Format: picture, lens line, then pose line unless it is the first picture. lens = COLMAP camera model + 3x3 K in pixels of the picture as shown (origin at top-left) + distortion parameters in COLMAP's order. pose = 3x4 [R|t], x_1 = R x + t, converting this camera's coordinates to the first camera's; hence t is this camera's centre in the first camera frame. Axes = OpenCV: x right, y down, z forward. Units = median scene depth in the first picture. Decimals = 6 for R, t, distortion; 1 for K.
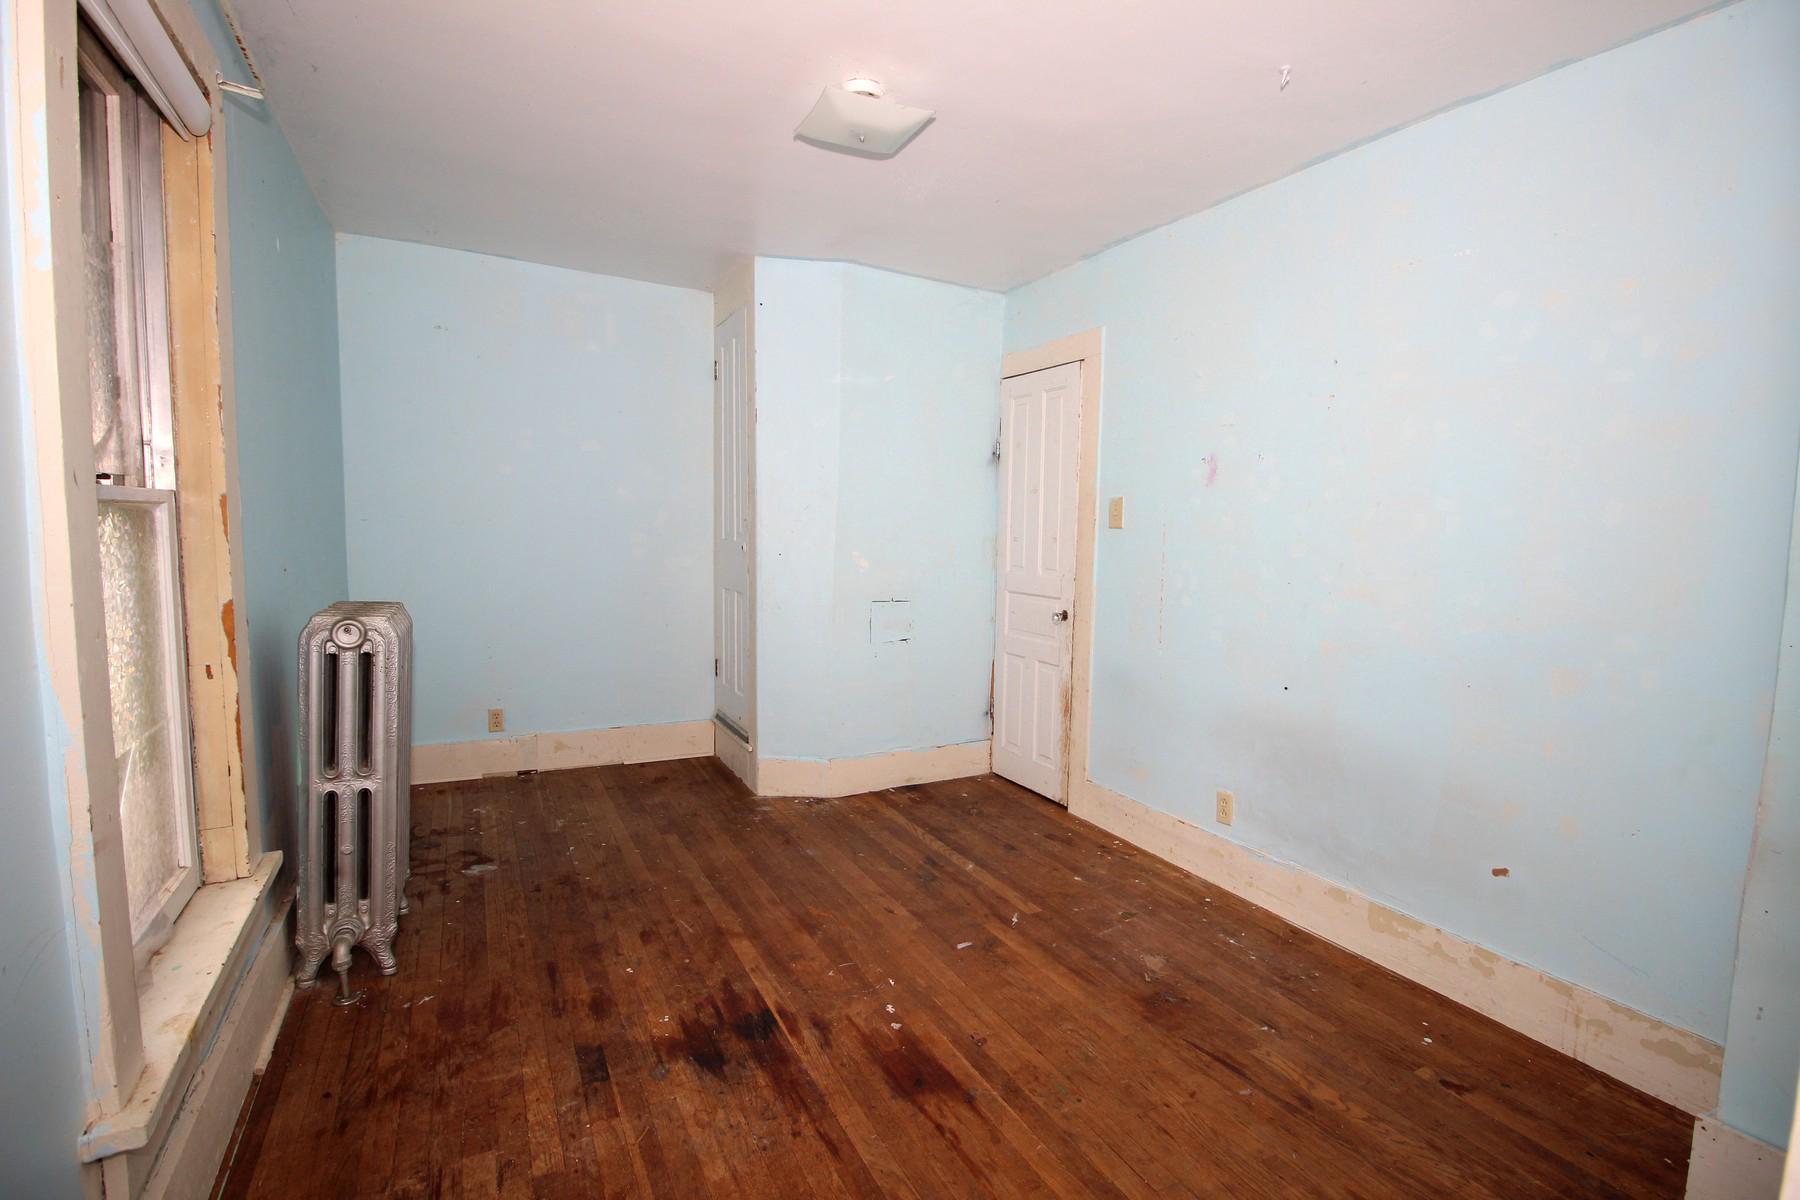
lens RADIAL K [[833.1, 0, 915.2], [0, 833.1, 595.0], [0, 0, 1]] dist [0.001015, -0.012166]
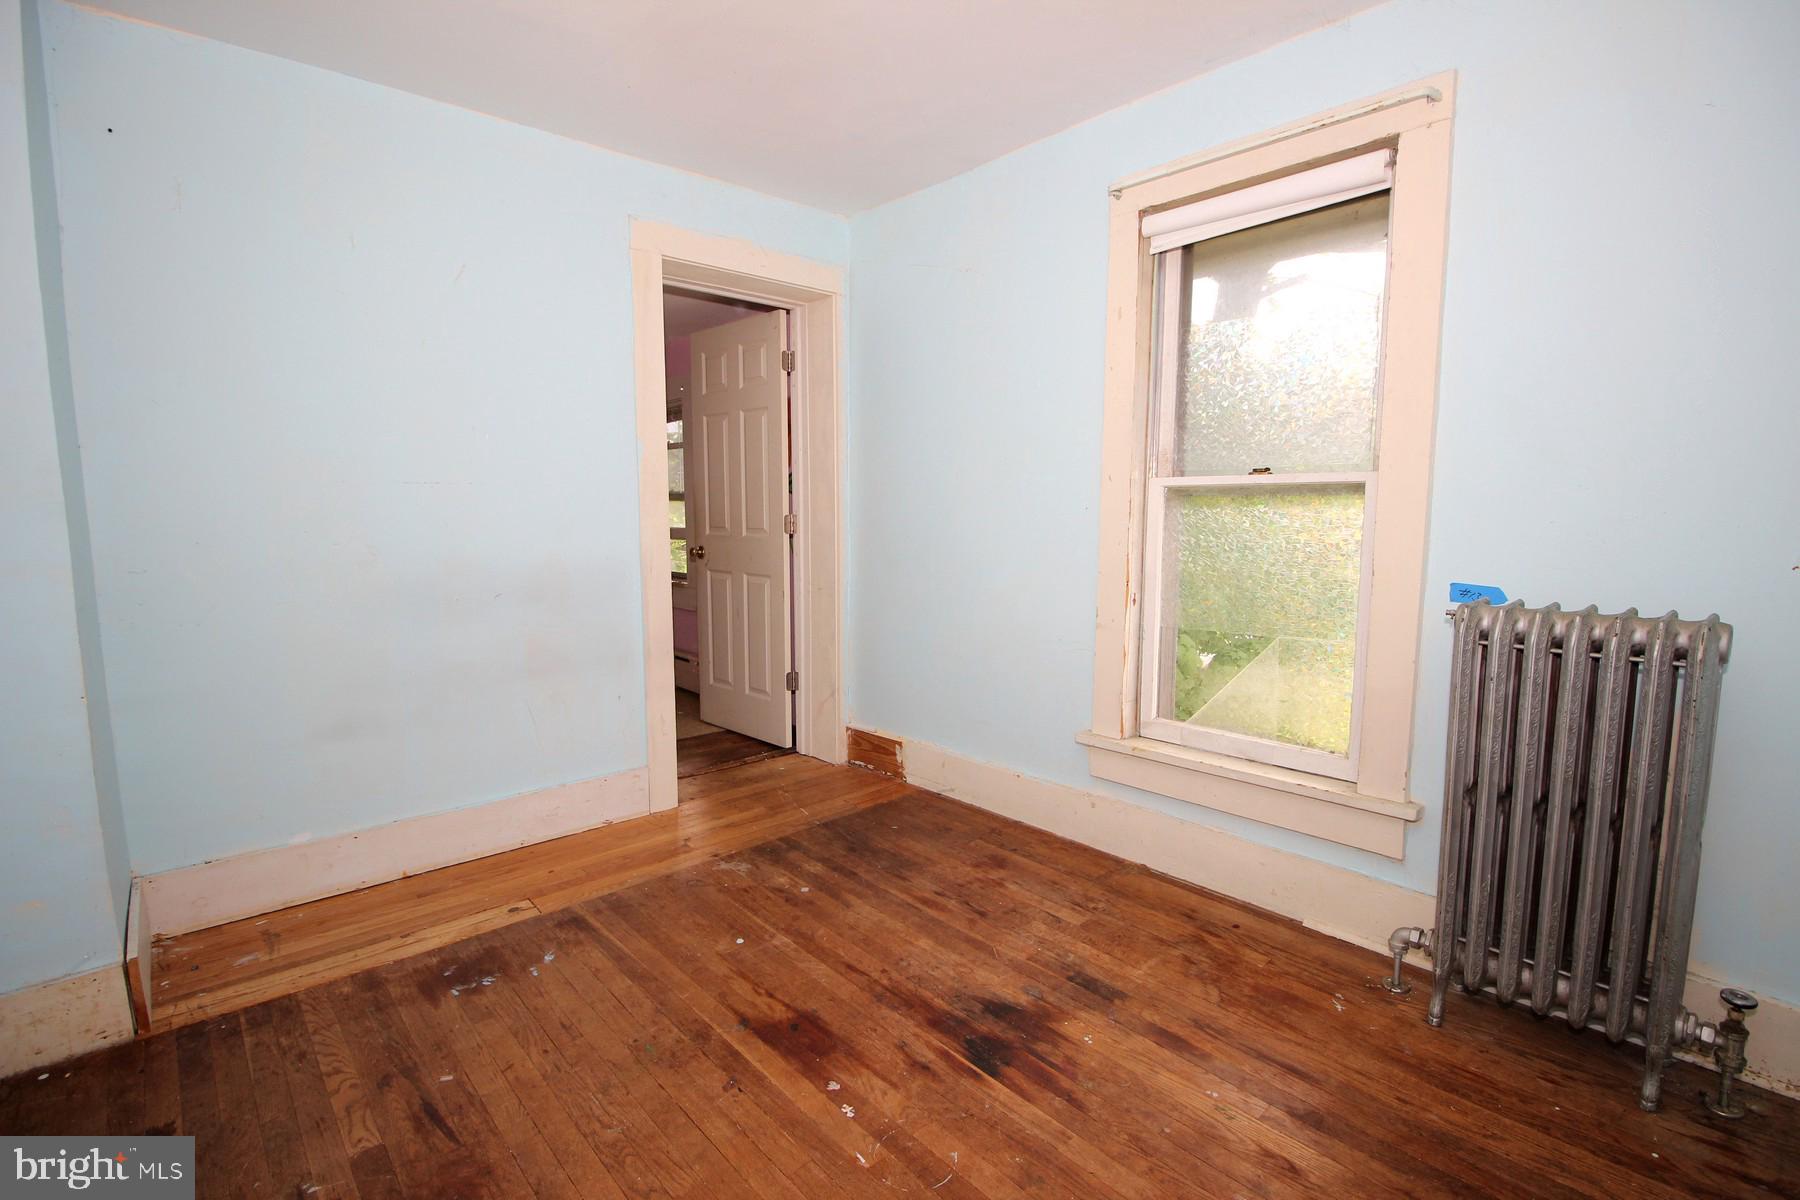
lens RADIAL K [[833.1, 0, 915.2], [0, 833.1, 595.0], [0, 0, 1]] dist [0.001015, -0.012166]
pose [[-0.966414, 0.005031, -0.256942, 0.118646], [-0.042122, 0.983187, 0.177680, -0.125185], [0.253516, 0.182535, -0.949953, 1.869835]]
